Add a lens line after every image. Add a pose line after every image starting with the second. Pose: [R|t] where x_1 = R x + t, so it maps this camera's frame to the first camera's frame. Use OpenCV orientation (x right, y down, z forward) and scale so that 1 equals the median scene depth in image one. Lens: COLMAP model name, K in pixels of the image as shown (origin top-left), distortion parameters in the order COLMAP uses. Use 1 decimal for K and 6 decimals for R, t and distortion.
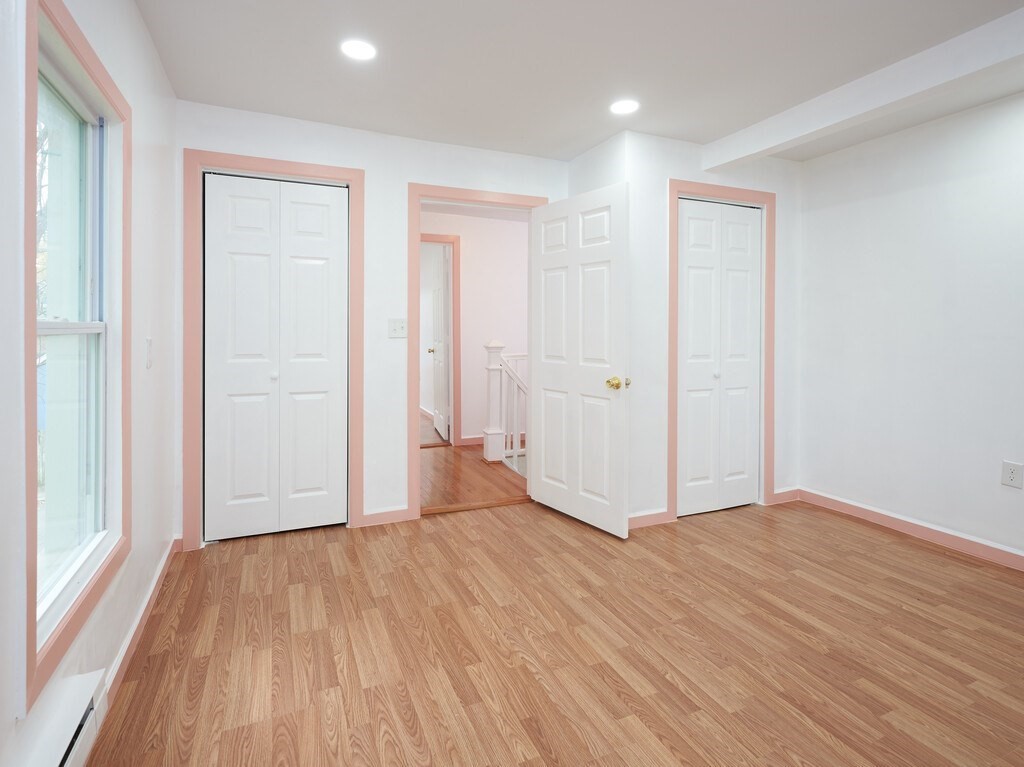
lens RADIAL K [[519.8, 0, 510.5], [0, 519.8, 384.1], [0, 0, 1]] dist [0.008305, 0.000813]
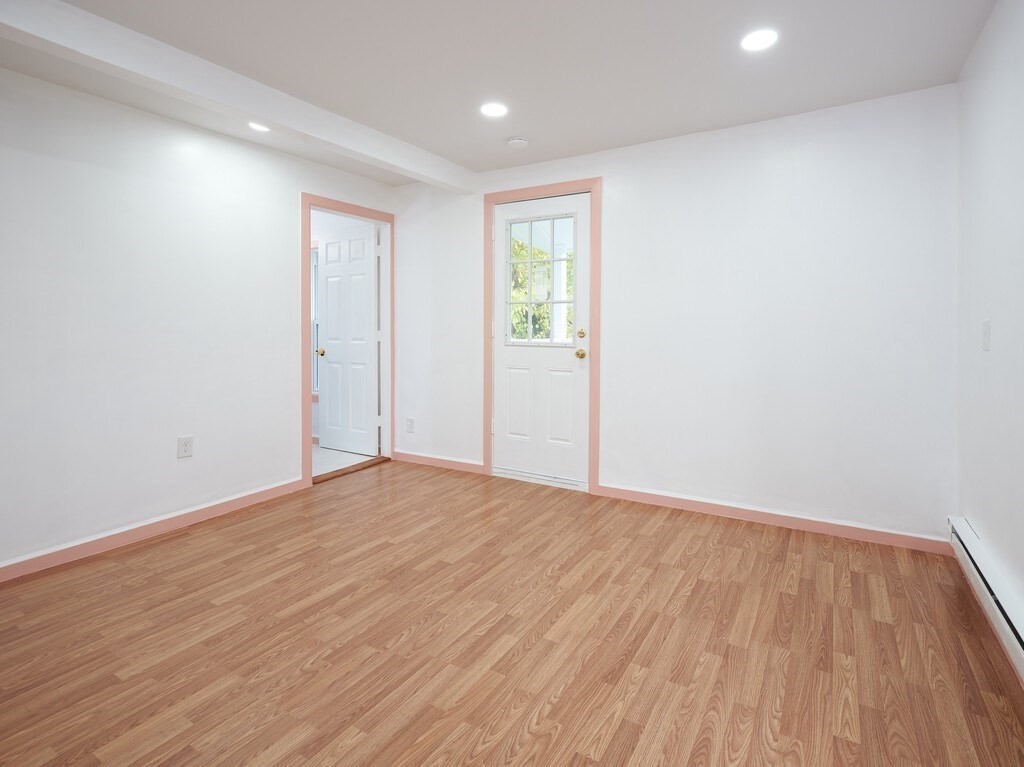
lens RADIAL K [[519.8, 0, 555.0], [0, 519.8, 324.7], [0, 0, 1]] dist [0.008305, 0.000813]
pose [[-0.606157, 0.000835, 0.795345, -0.689265], [0.080974, 0.994868, 0.060668, -0.145441], [-0.791212, 0.101177, -0.603114, 1.523844]]
